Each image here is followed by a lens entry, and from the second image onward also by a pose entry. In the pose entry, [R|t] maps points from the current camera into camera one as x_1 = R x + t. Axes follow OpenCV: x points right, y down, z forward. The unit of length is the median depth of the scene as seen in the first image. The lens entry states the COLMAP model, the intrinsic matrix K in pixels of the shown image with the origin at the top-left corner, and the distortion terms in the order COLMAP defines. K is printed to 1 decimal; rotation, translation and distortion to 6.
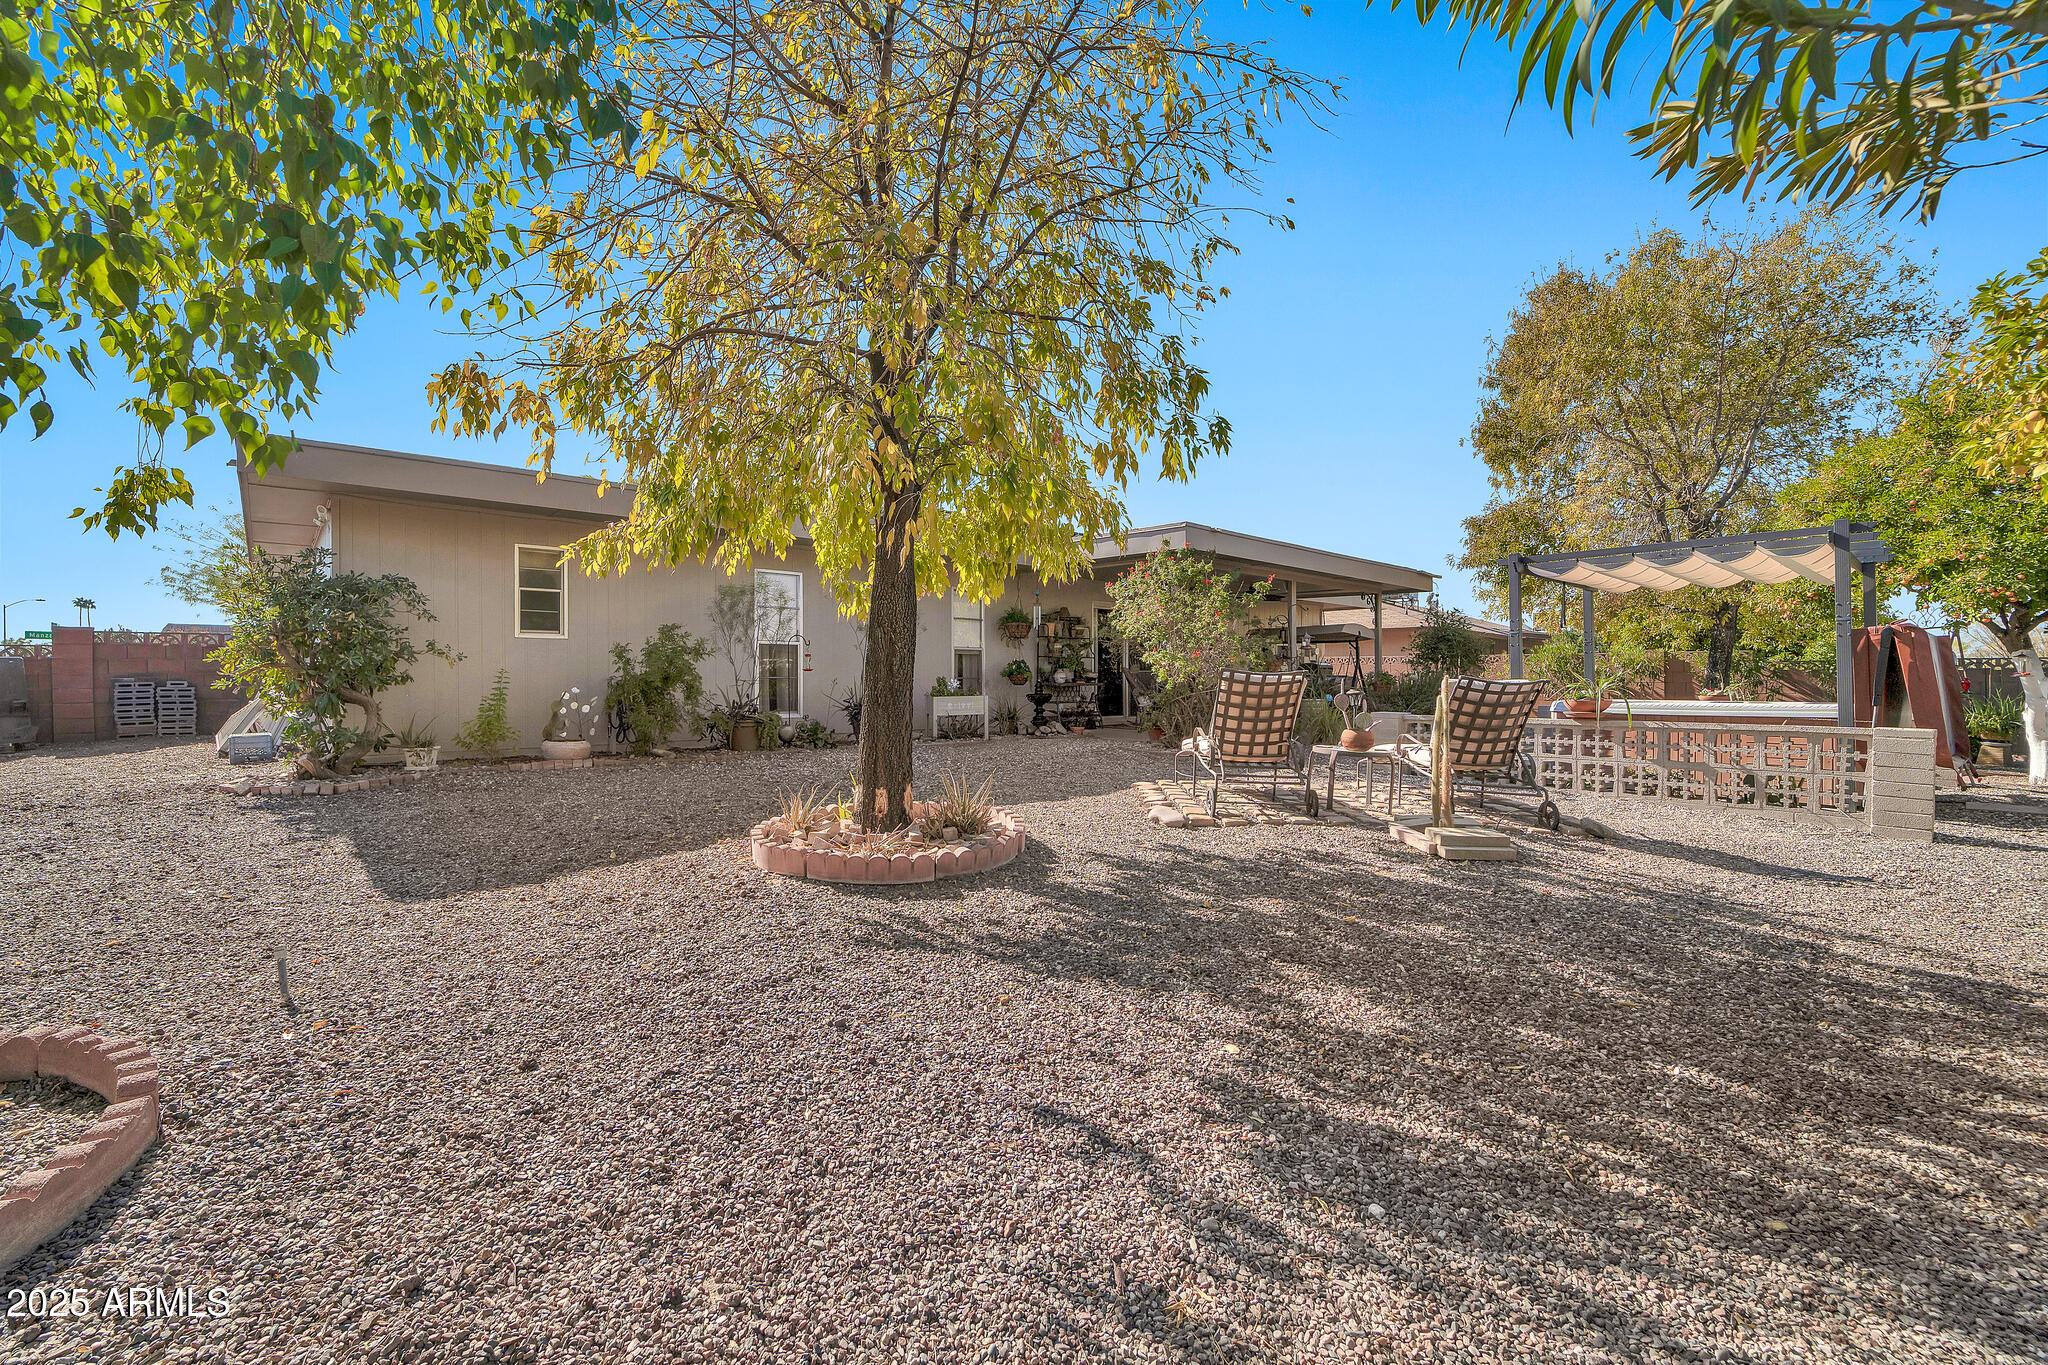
lens RADIAL K [[844.8, 0, 1013.7], [0, 844.8, 683.7], [0, 0, 1]] dist [0.002426, -0.000219]
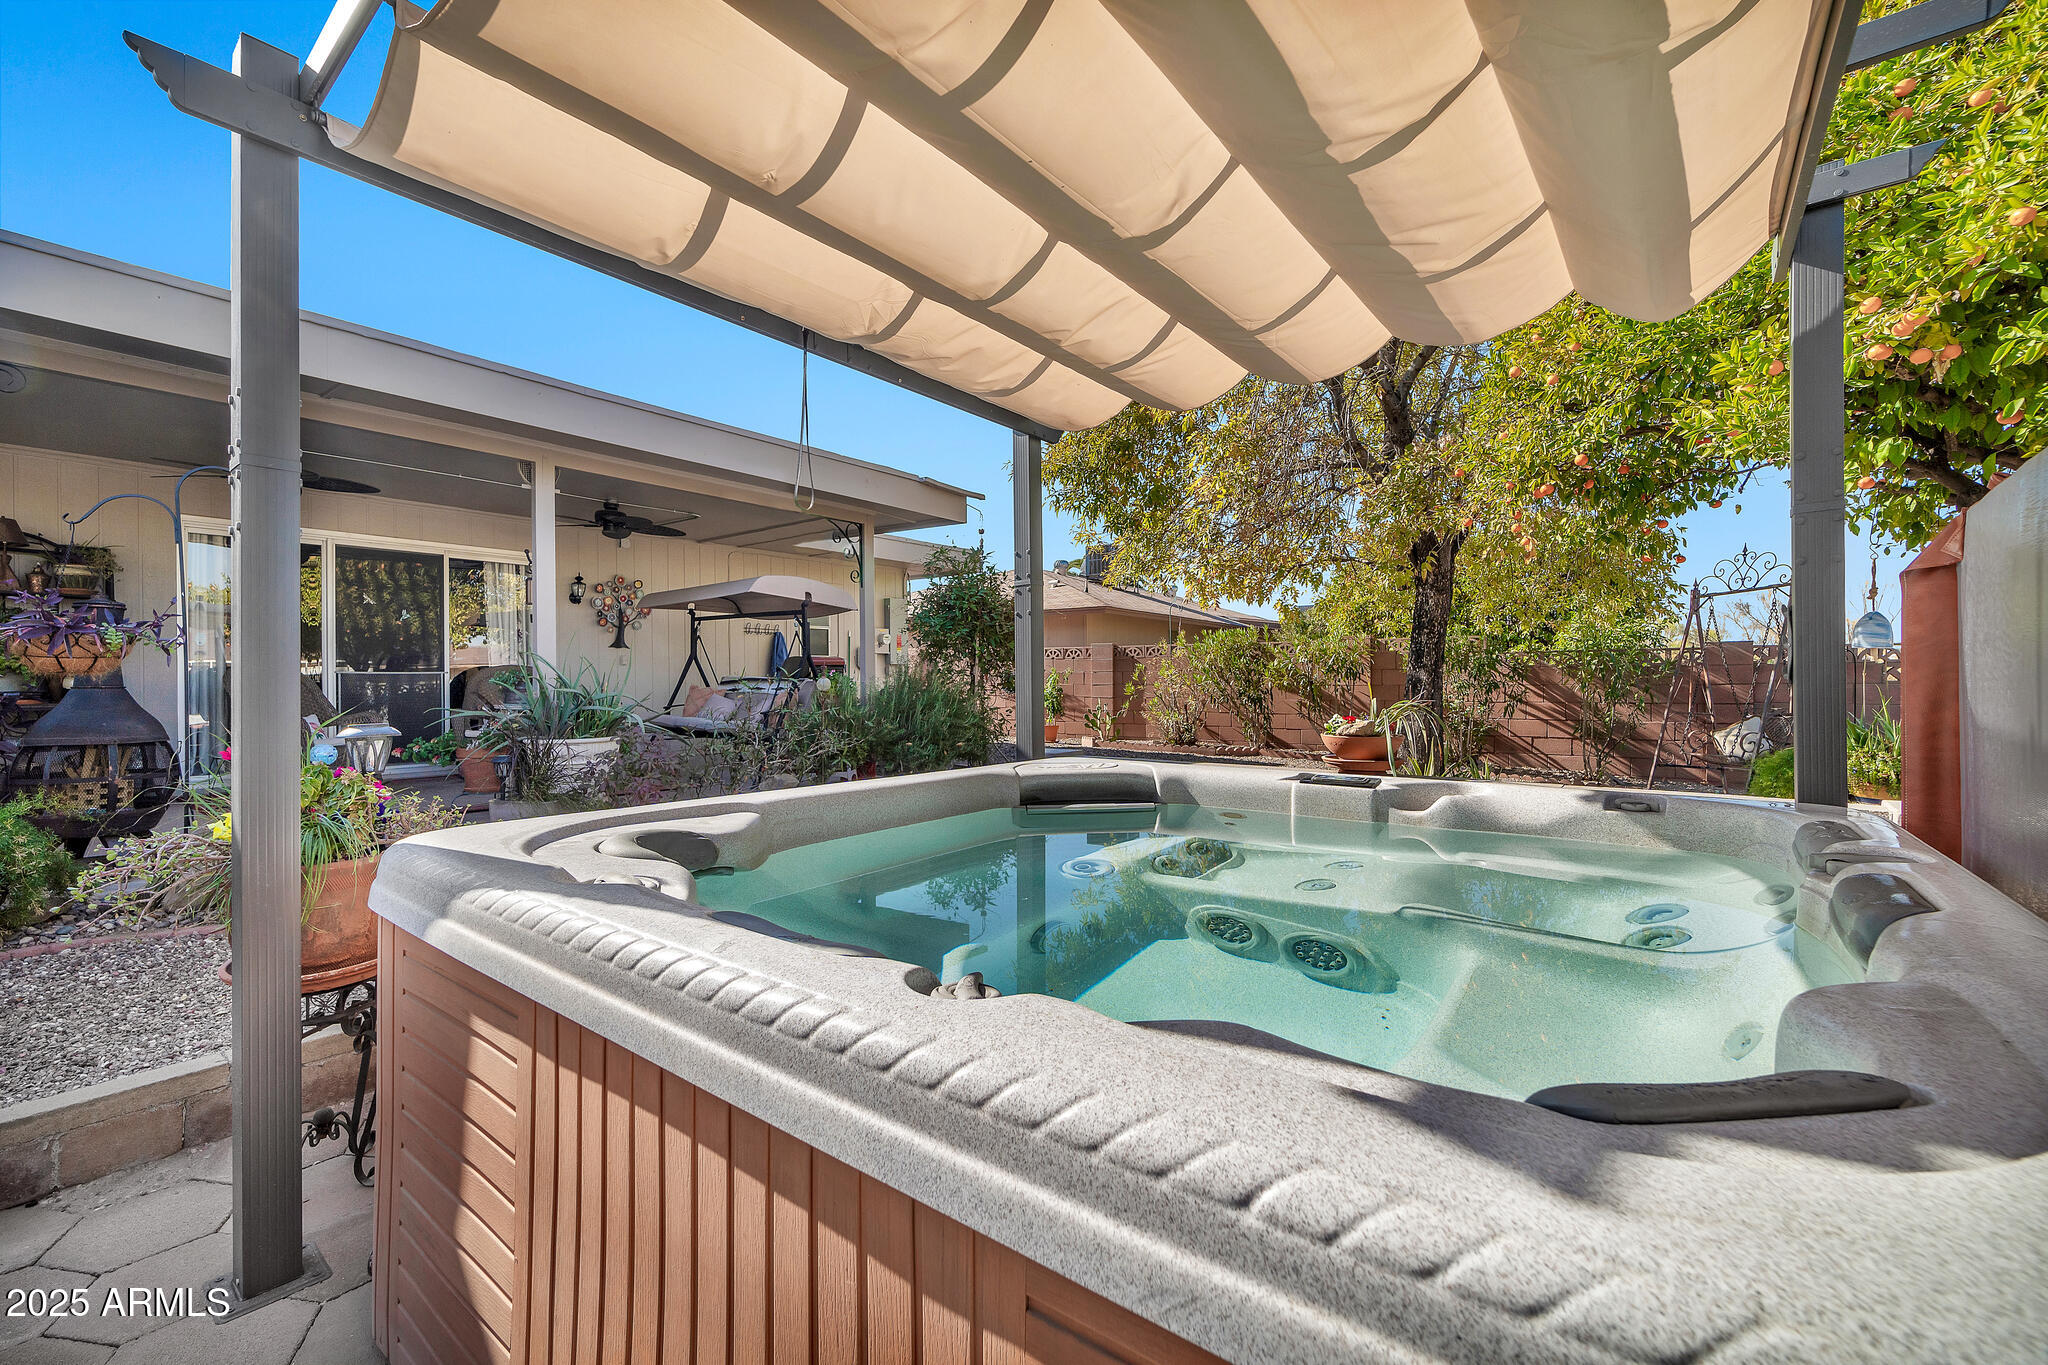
lens RADIAL K [[844.8, 0, 1023.6], [0, 844.8, 679.9], [0, 0, 1]] dist [0.002426, -0.000219]
pose [[0.980970, -0.008129, 0.193991, 0.423732], [0.009318, 0.999943, -0.005213, -0.005429], [-0.193938, 0.006922, 0.980989, 0.460332]]
